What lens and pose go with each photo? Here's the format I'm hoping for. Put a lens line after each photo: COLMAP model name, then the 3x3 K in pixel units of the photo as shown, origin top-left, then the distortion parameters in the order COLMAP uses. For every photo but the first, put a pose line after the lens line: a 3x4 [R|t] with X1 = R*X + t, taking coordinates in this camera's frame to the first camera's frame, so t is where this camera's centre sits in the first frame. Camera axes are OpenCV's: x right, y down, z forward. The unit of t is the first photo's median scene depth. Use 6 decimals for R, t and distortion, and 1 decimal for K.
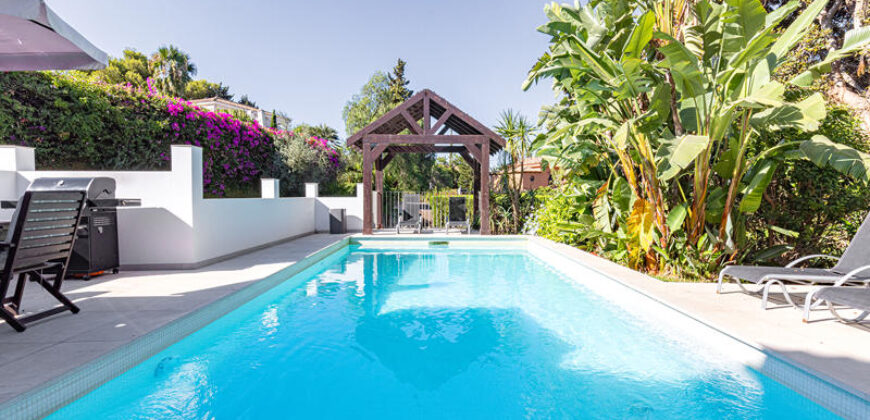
lens RADIAL K [[400.0, 0, 440.4], [0, 400.0, 211.5], [0, 0, 1]] dist [0.001799, 0.001855]
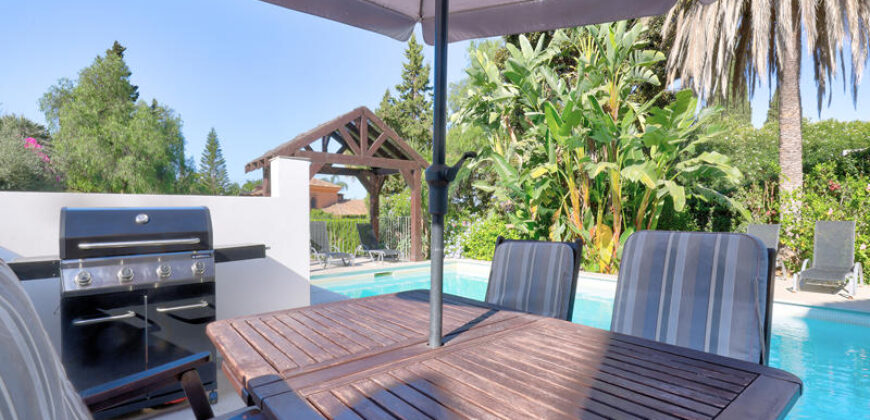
lens RADIAL K [[400.0, 0, 448.1], [0, 400.0, 212.7], [0, 0, 1]] dist [0.001799, 0.001855]
pose [[0.774569, -0.009408, 0.632420, -0.436750], [0.041831, 0.998462, -0.036380, -0.020732], [-0.631105, 0.054634, 0.773771, 0.167054]]
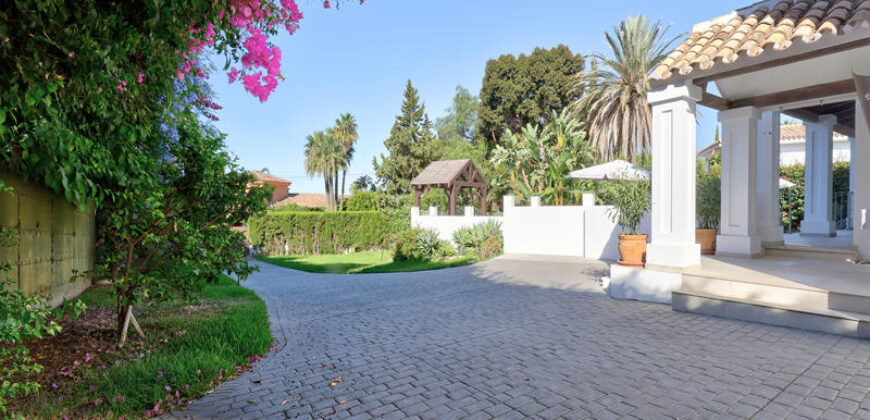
lens RADIAL K [[400.0, 0, 441.3], [0, 400.0, 211.4], [0, 0, 1]] dist [0.001799, 0.001855]
pose [[0.583616, -0.004005, 0.812020, -1.591512], [0.032935, 0.999282, -0.018742, -0.008449], [-0.811362, 0.037682, 0.583329, -0.033682]]
